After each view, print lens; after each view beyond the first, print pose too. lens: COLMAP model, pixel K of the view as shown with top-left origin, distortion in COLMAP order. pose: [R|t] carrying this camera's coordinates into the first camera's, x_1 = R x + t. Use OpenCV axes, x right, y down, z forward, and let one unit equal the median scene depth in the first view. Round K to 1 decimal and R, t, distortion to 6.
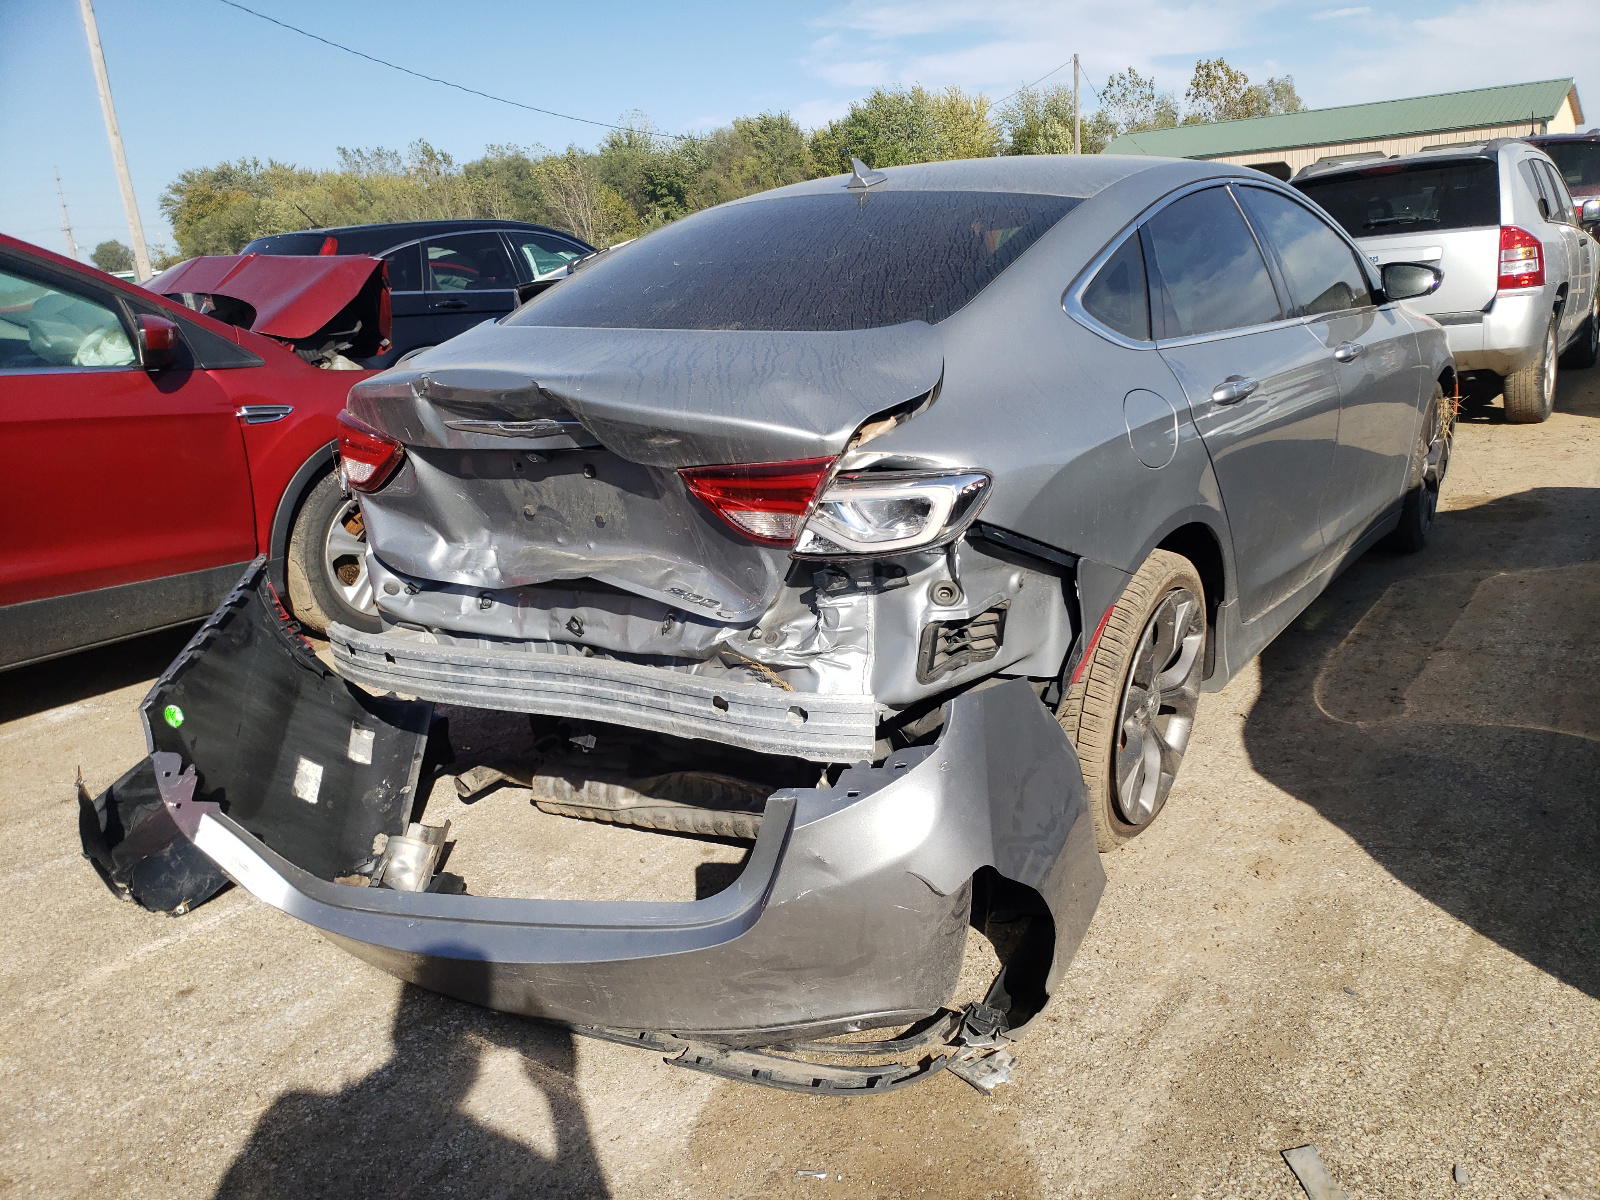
lens RADIAL K [[1141.8, 0, 800.0], [0, 1141.8, 600.0], [0, 0, 1]] dist [0.002350, 0.006862]
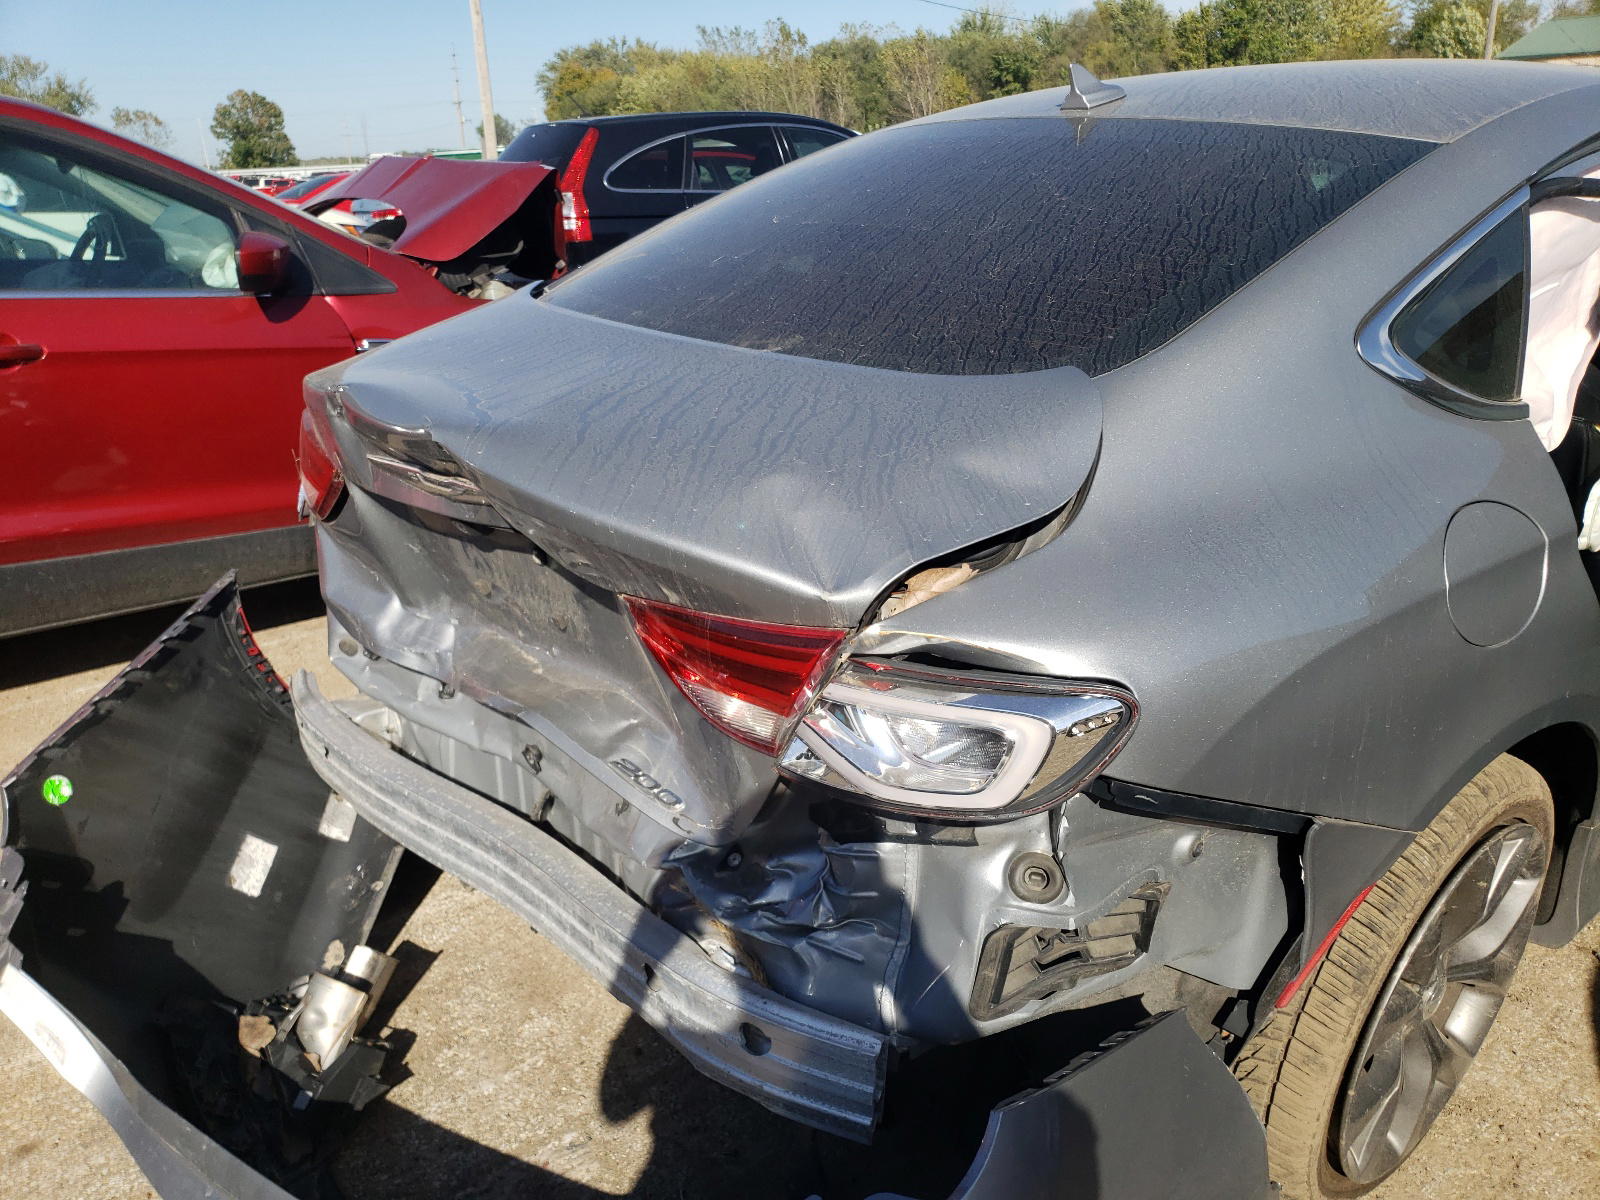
lens RADIAL K [[1165.1, 0, 800.0], [0, 1165.1, 600.0], [0, 0, 1]] dist [-0.006497, -0.004491]
pose [[0.963893, 0.125265, -0.234986, 0.108790], [-0.106390, 0.990115, 0.091401, -0.148427], [0.244113, -0.063101, 0.967692, 0.348701]]
